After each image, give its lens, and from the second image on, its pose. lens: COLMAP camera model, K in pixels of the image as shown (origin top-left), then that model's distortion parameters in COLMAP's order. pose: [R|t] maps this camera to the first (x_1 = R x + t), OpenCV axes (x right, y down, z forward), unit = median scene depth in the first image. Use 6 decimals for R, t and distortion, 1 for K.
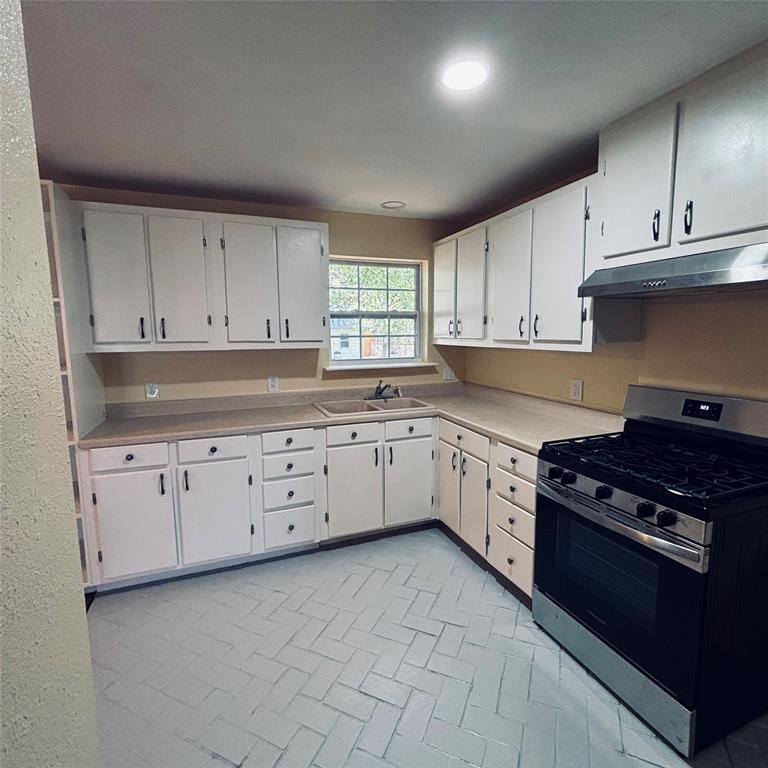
lens RADIAL K [[414.7, 0, 386.3], [0, 414.7, 385.3], [0, 0, 1]] dist [0.011210, 0.002350]
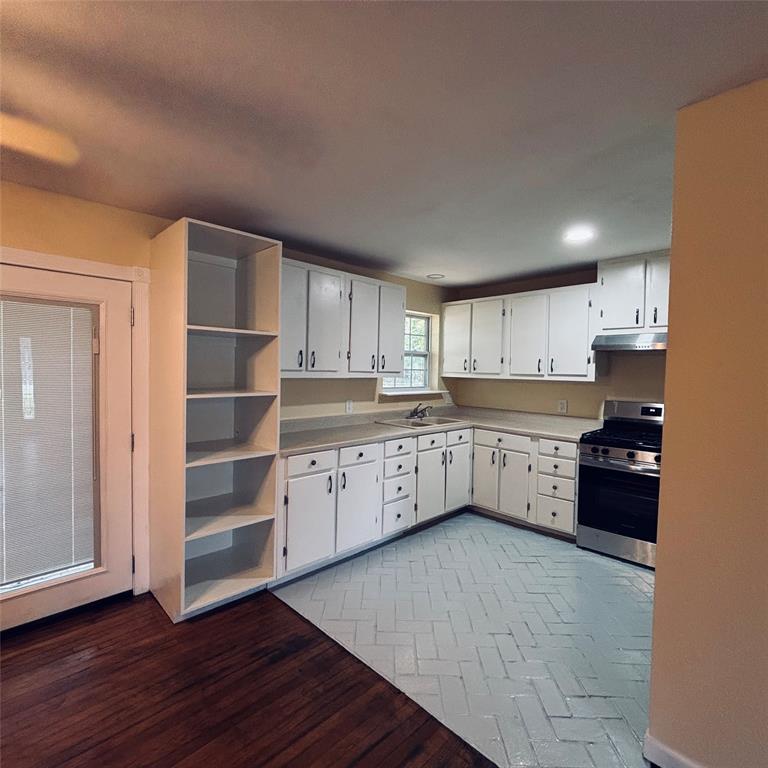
lens RADIAL K [[414.7, 0, 380.3], [0, 414.7, 381.8], [0, 0, 1]] dist [0.011210, 0.002350]
pose [[0.922770, 0.010975, 0.385194, -0.786587], [0.026184, 0.995499, -0.091088, 0.044836], [-0.384460, 0.094140, 0.918329, -0.198320]]
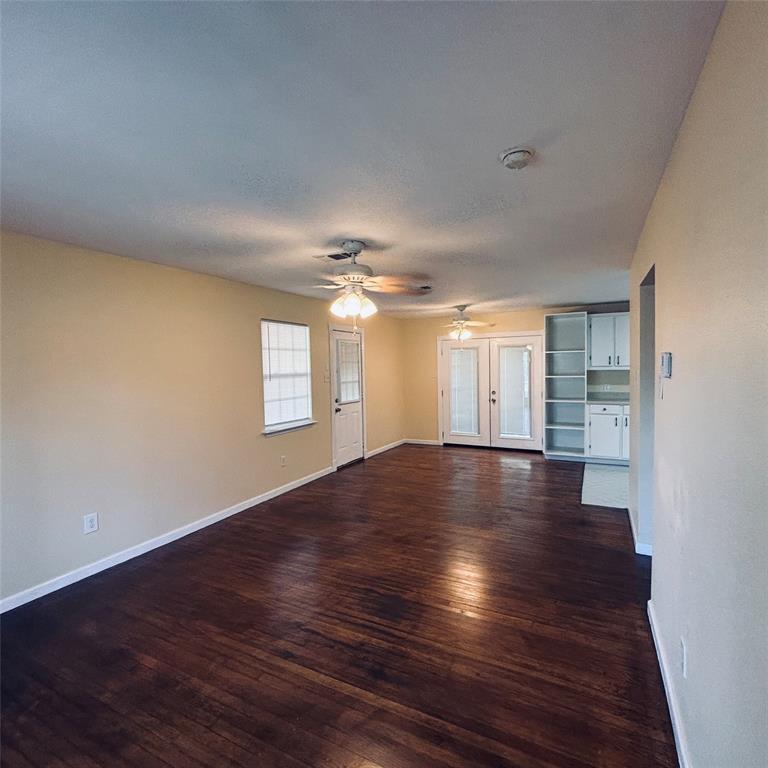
lens RADIAL K [[414.7, 0, 384.6], [0, 414.7, 383.6], [0, 0, 1]] dist [0.011210, 0.002350]
pose [[0.663461, 0.031474, -0.747548, 0.363111], [-0.090220, 0.995190, -0.038172, 0.205704], [0.742751, 0.092770, 0.663110, -1.544590]]
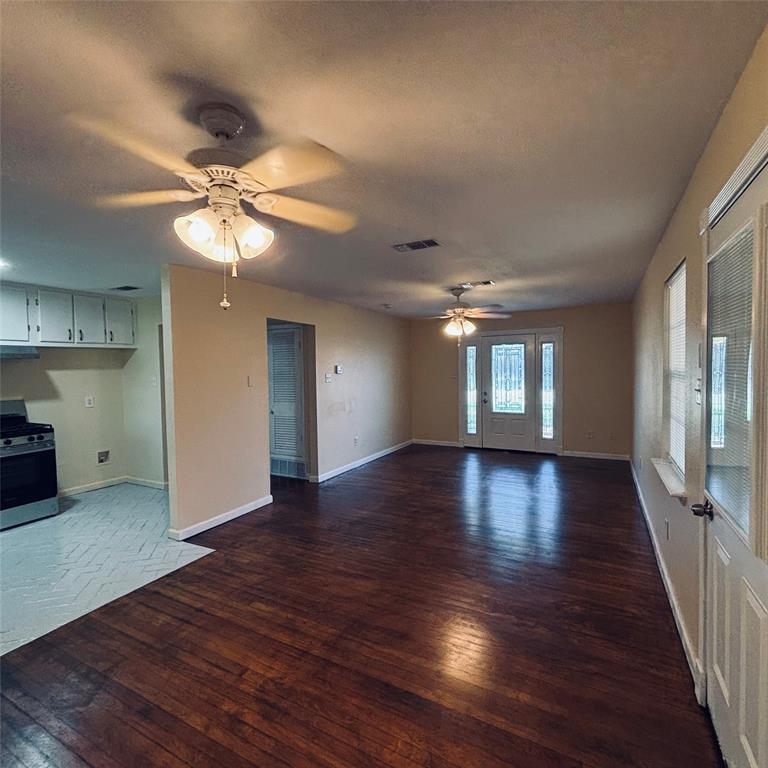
lens RADIAL K [[414.7, 0, 381.1], [0, 414.7, 380.0], [0, 0, 1]] dist [0.011210, 0.002350]
pose [[-0.639495, -0.012220, 0.768698, -1.675464], [0.117690, 0.986532, 0.113592, -0.071425], [-0.759734, 0.163110, -0.629444, 0.523440]]
